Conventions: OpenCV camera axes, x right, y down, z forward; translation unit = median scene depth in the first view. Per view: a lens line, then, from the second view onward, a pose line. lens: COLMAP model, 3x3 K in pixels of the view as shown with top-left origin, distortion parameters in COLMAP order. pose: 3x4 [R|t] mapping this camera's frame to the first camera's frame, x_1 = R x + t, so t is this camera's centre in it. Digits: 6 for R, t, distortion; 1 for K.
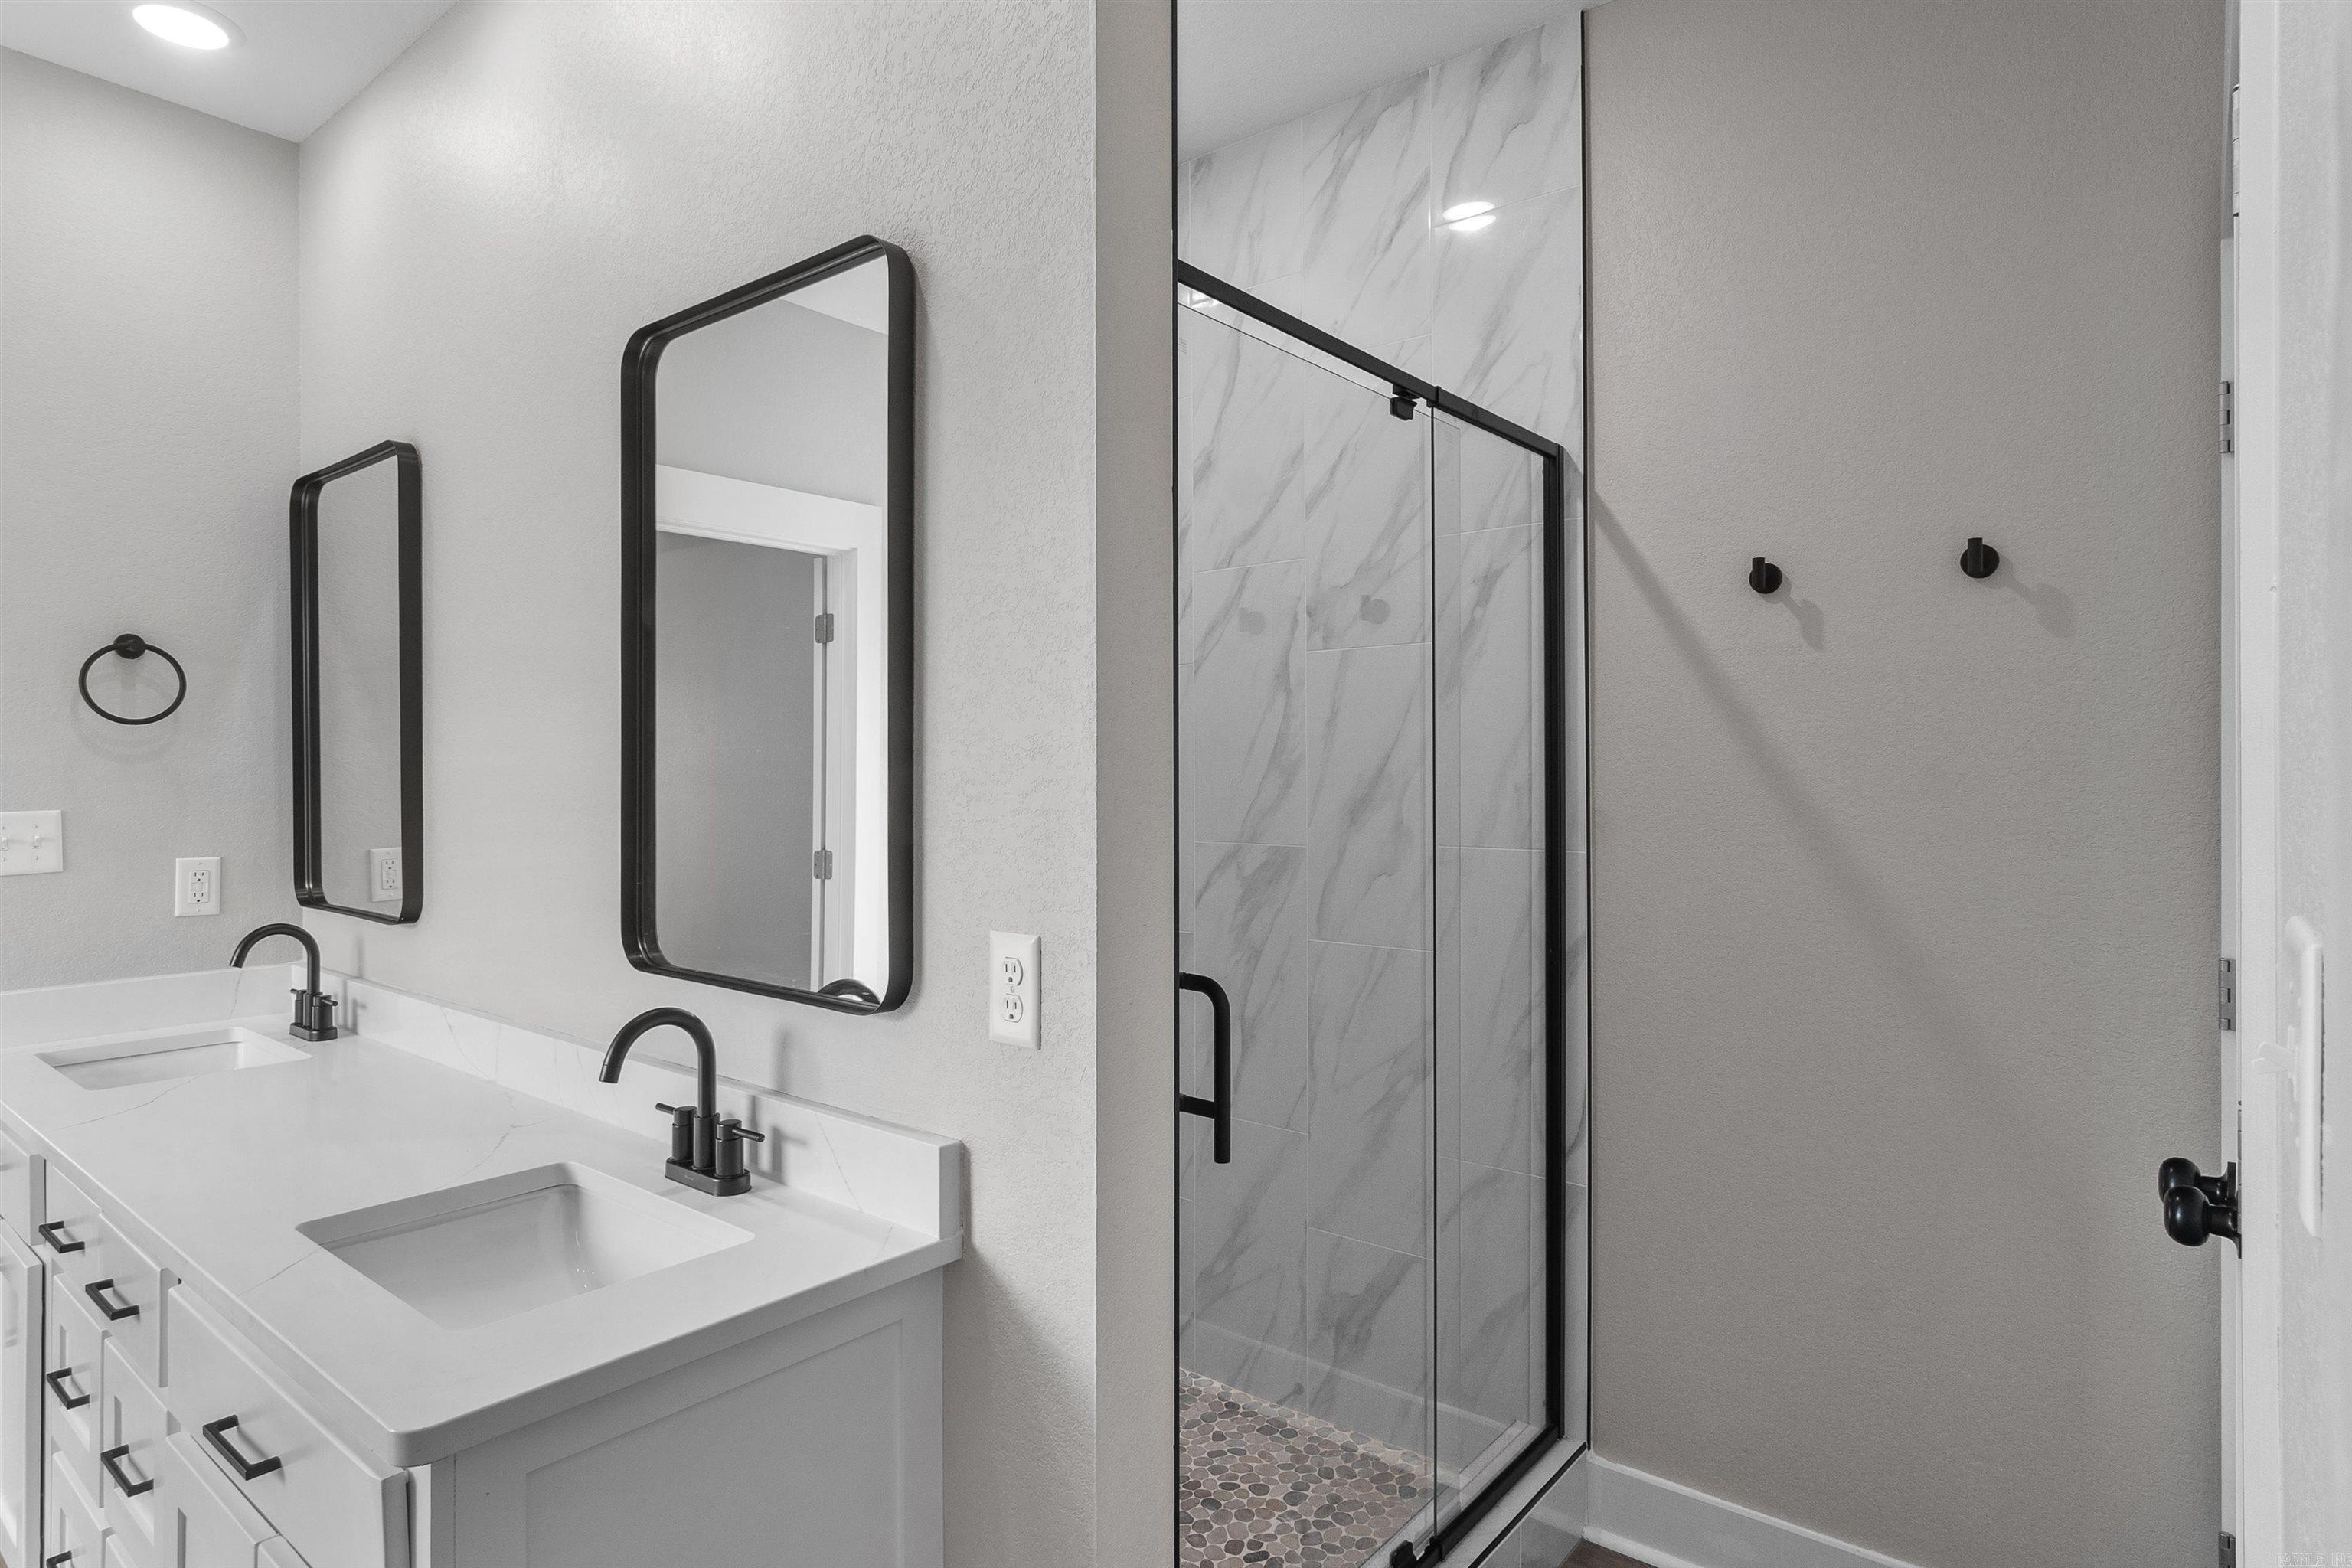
lens RADIAL K [[1271.7, 0, 1178.1], [0, 1271.7, 766.2], [0, 0, 1]] dist [-0.006702, 0.004616]
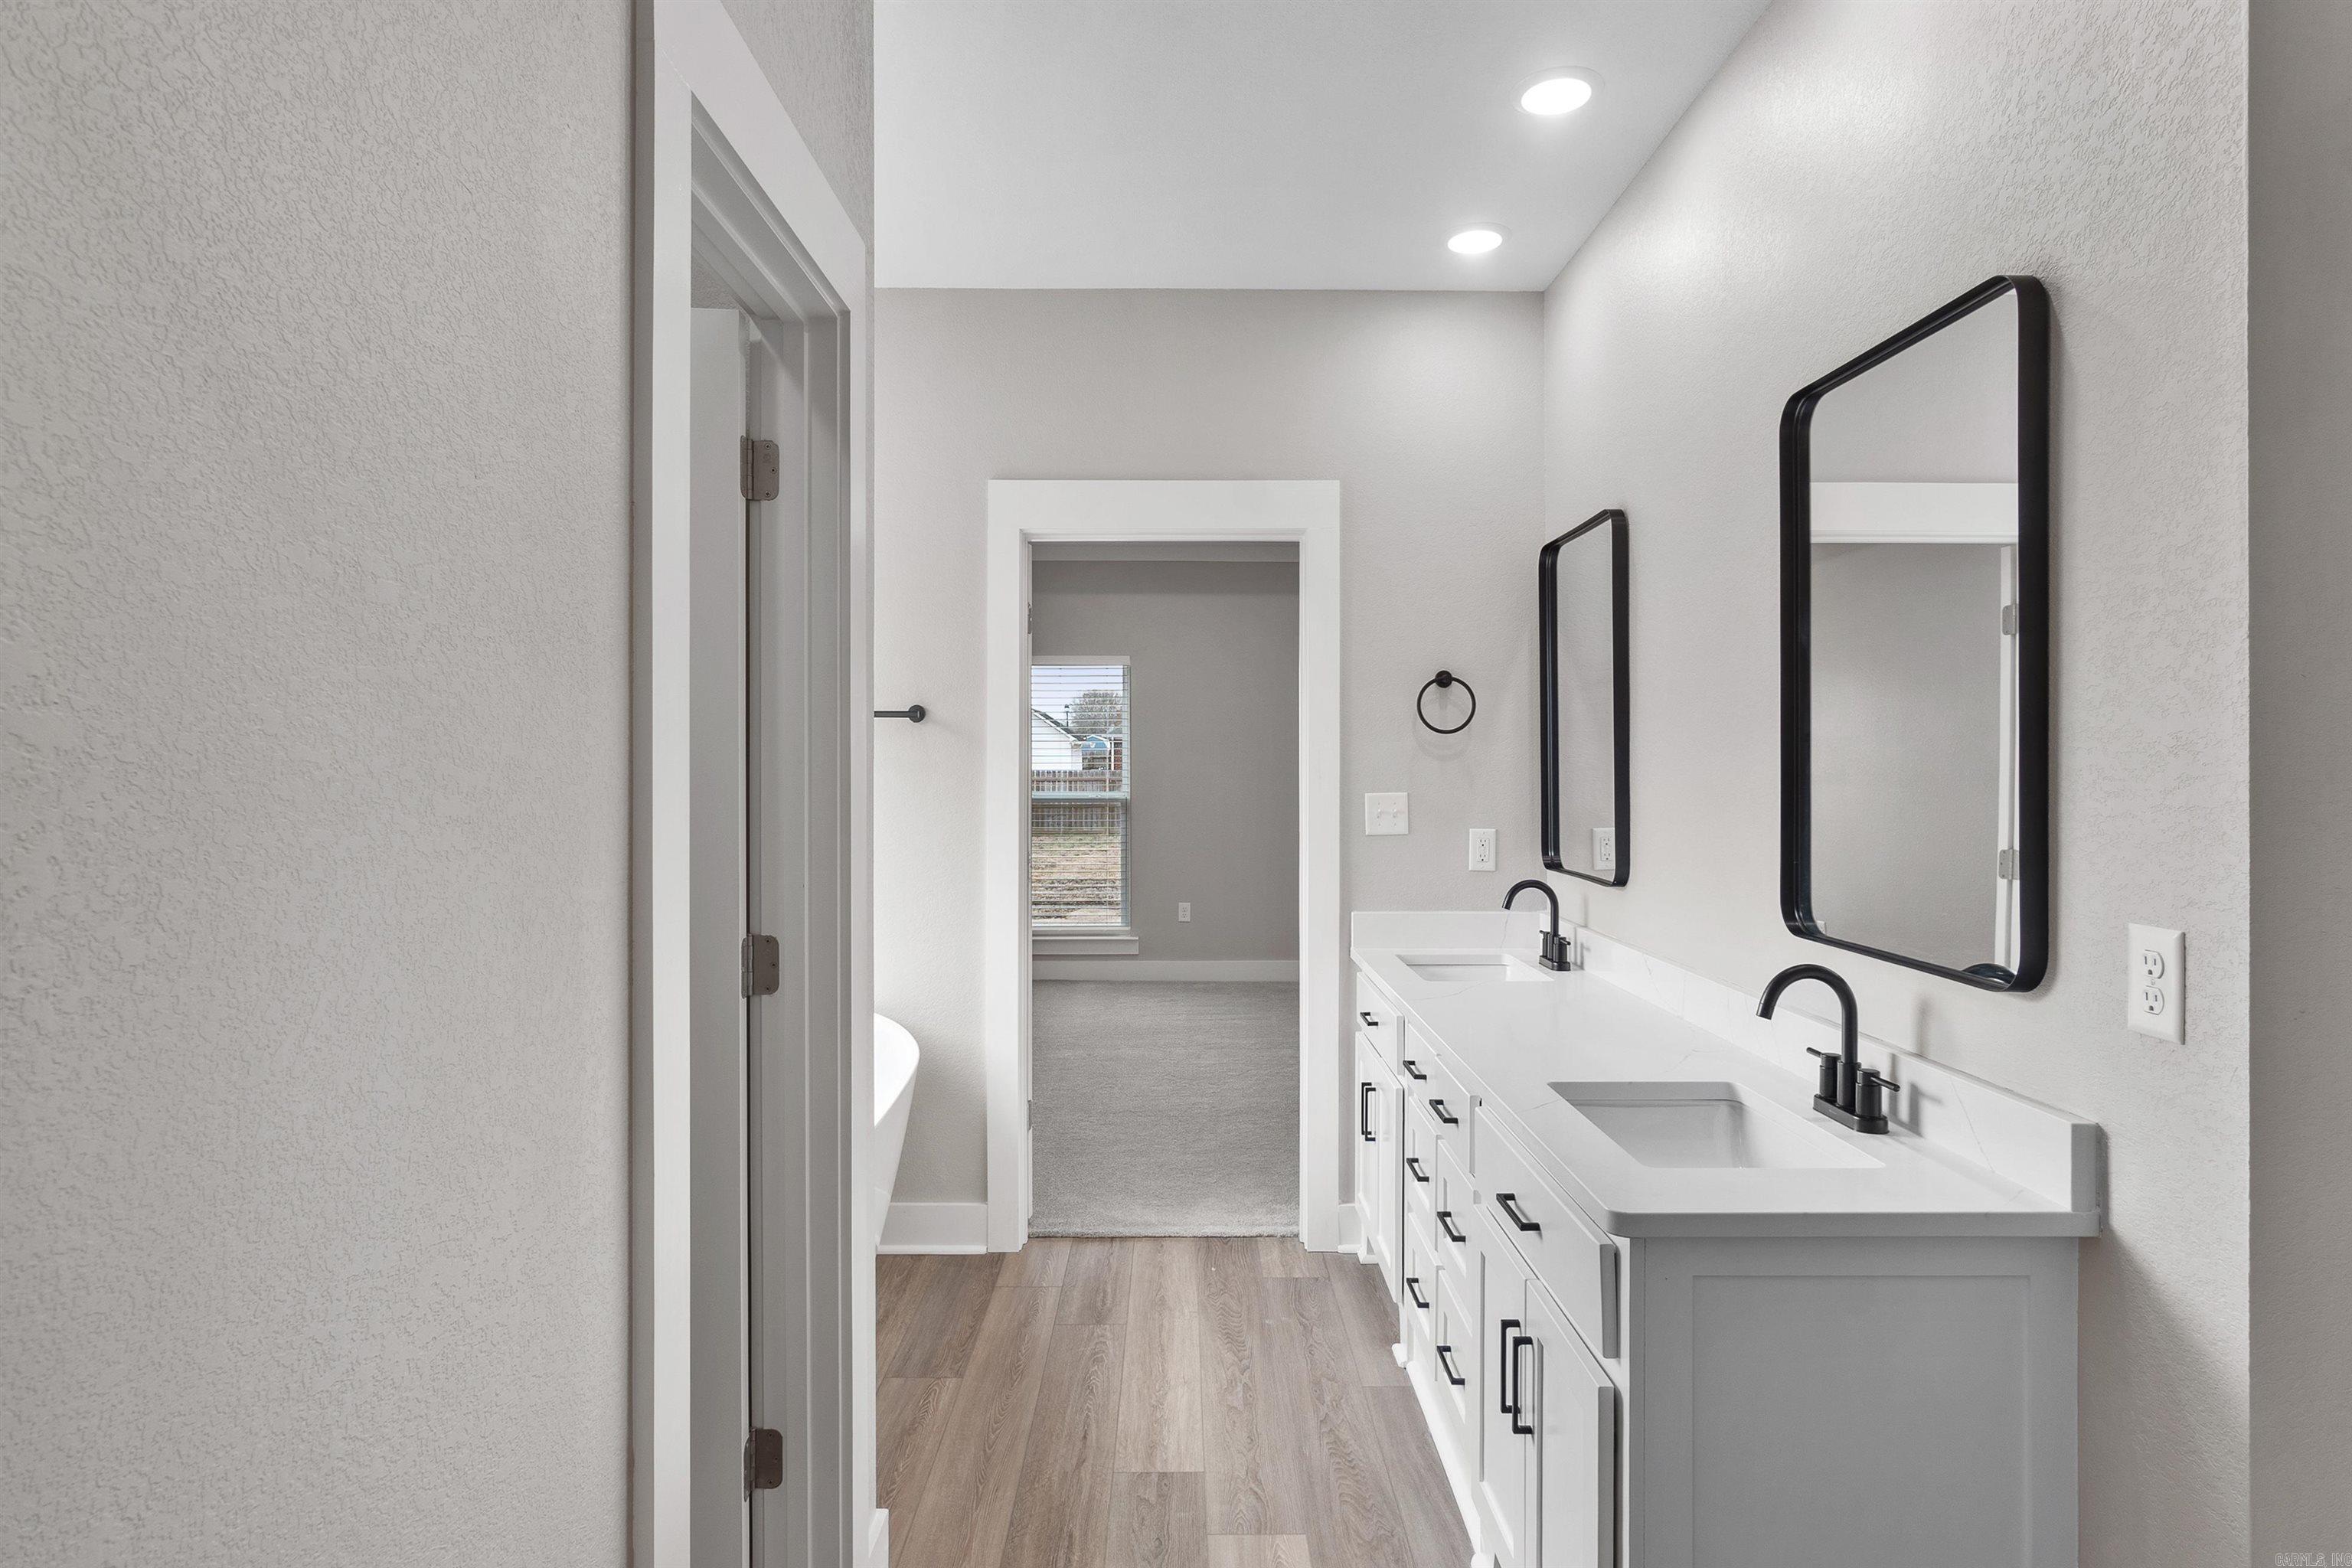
lens RADIAL K [[1271.7, 0, 1178.1], [0, 1271.7, 766.2], [0, 0, 1]] dist [-0.006702, 0.004616]
pose [[0.635706, 0.001313, -0.771930, 0.138198], [0.001320, 0.999995, 0.002787, -0.001144], [0.771930, -0.002791, 0.635701, -0.218578]]
